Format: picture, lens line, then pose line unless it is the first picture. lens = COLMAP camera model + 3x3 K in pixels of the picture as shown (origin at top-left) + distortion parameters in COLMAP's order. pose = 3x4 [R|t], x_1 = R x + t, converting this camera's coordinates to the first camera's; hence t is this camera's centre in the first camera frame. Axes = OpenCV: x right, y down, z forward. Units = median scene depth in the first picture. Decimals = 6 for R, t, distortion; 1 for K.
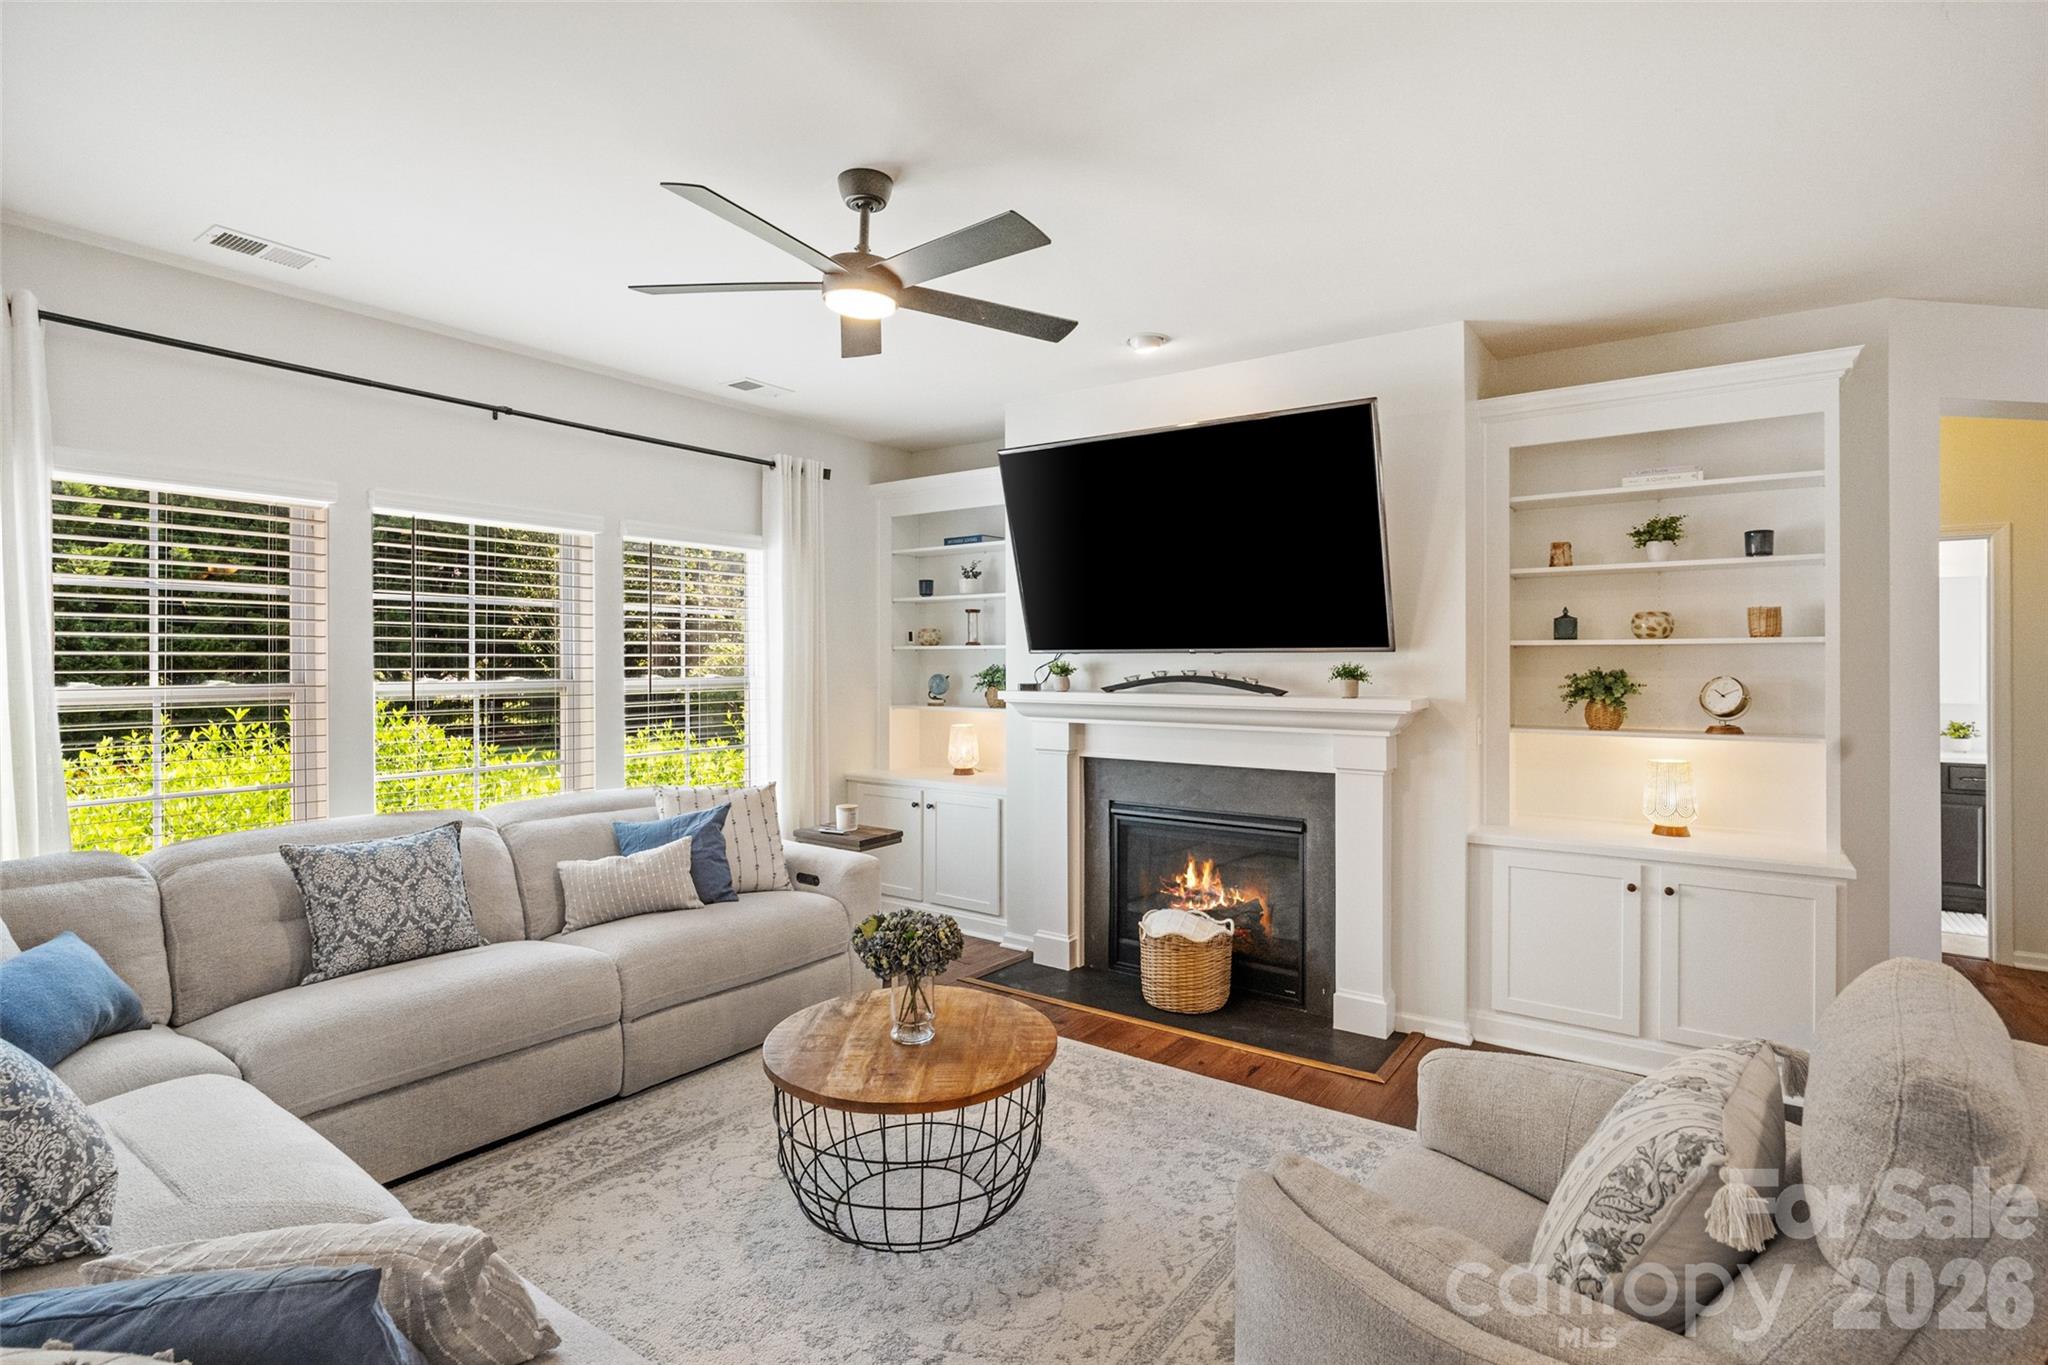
lens RADIAL K [[972.3, 0, 1023.5], [0, 972.3, 665.8], [0, 0, 1]] dist [-0.009754, -0.000672]
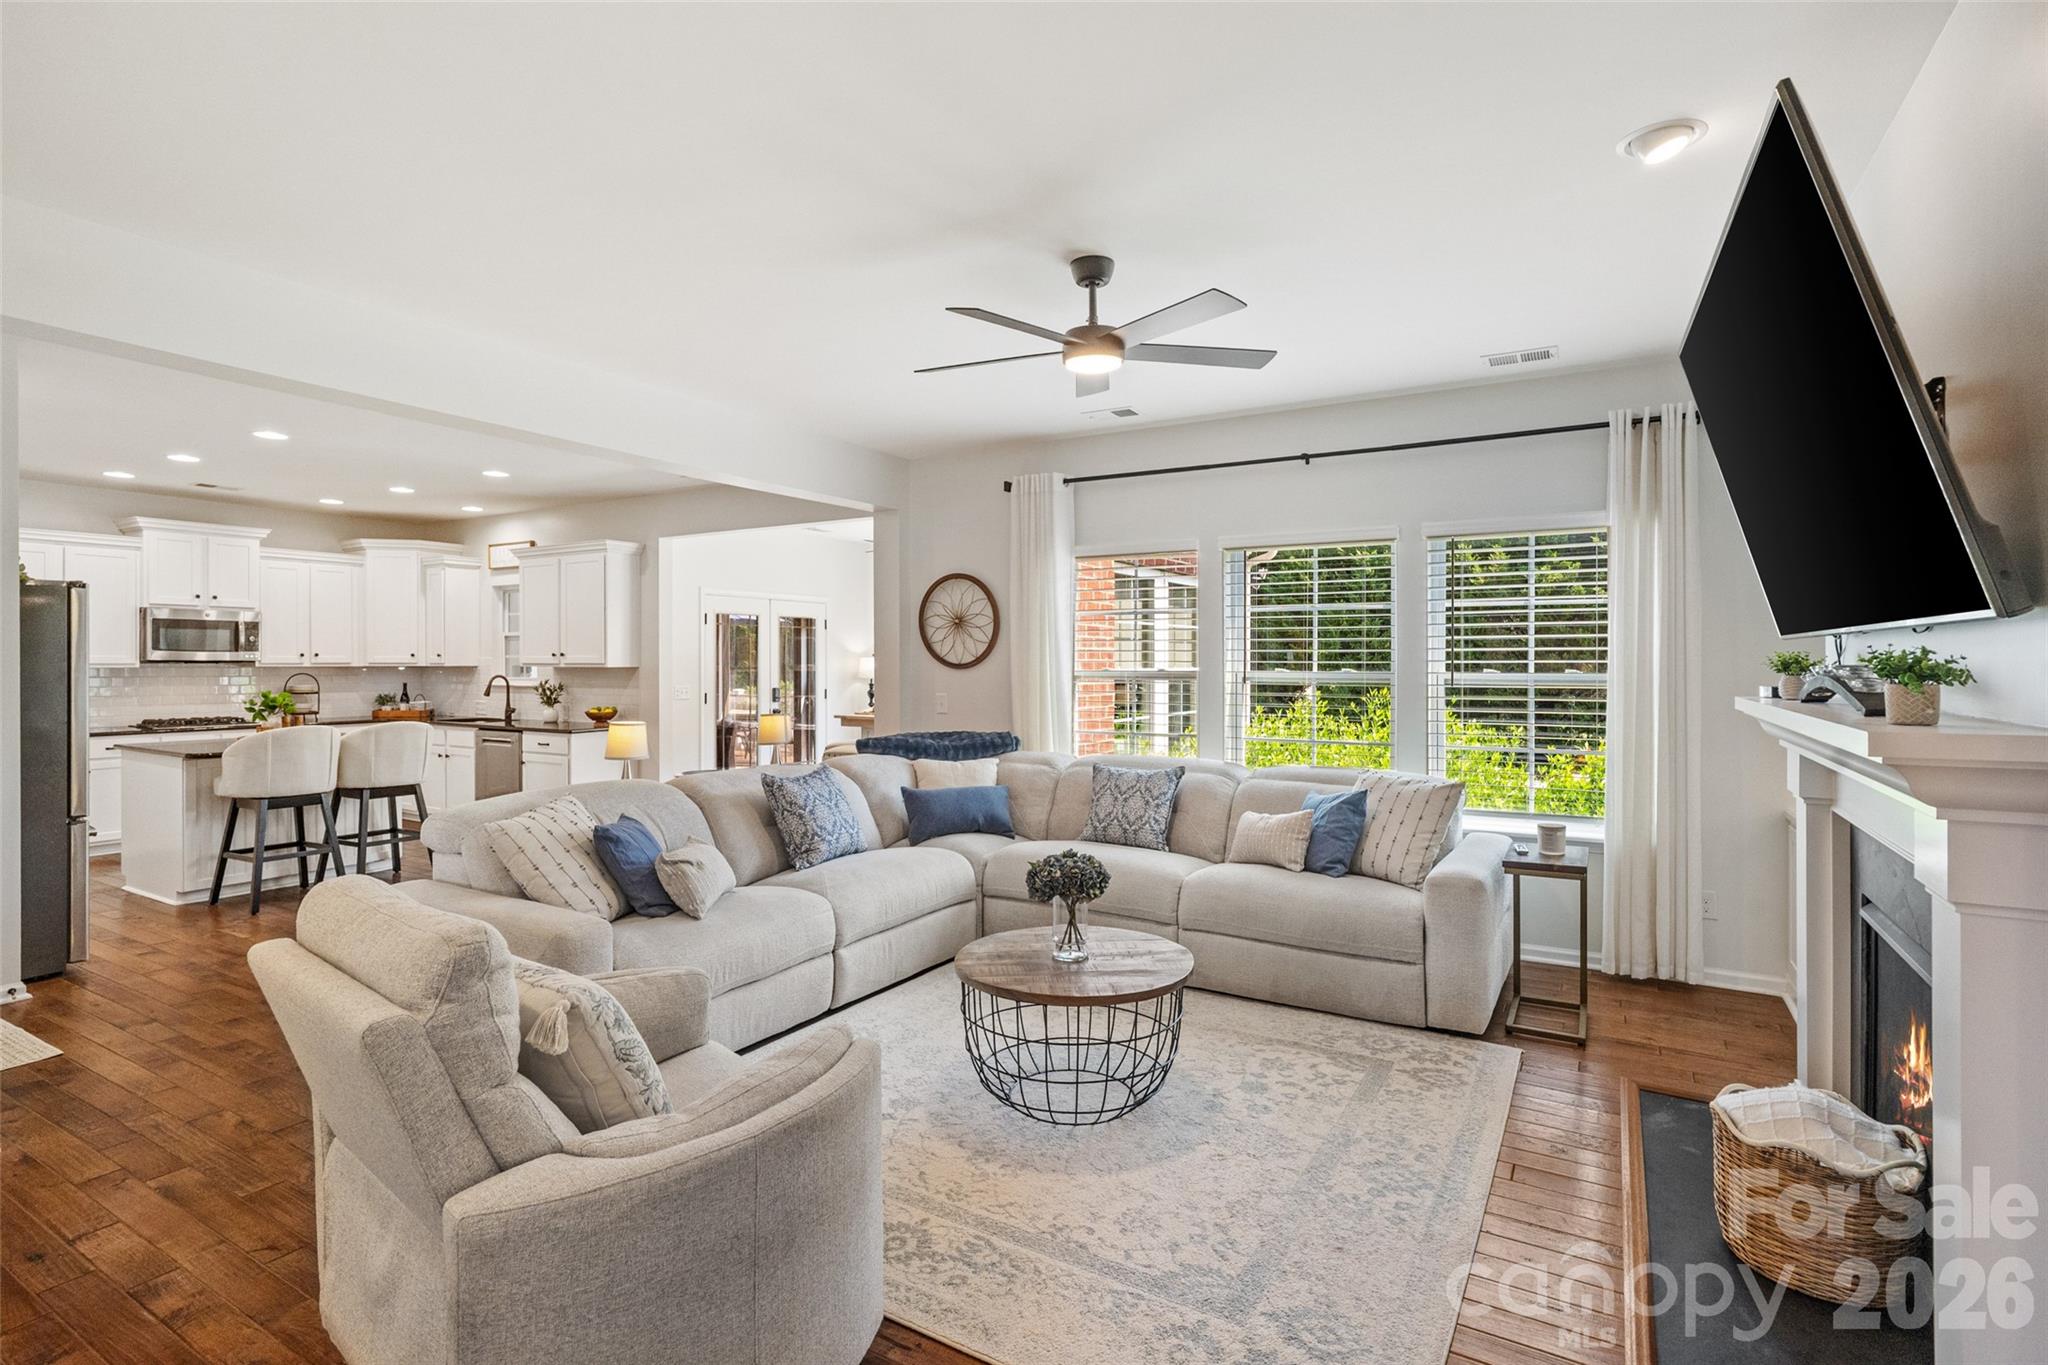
lens RADIAL K [[995.5, 0, 1028.8], [0, 995.5, 658.6], [0, 0, 1]] dist [-0.006094, 0.005931]
pose [[0.093355, -0.004335, -0.995623, 0.859175], [-0.005575, 0.999973, -0.004876, 0.008706], [0.995617, 0.006006, 0.093329, 0.625428]]
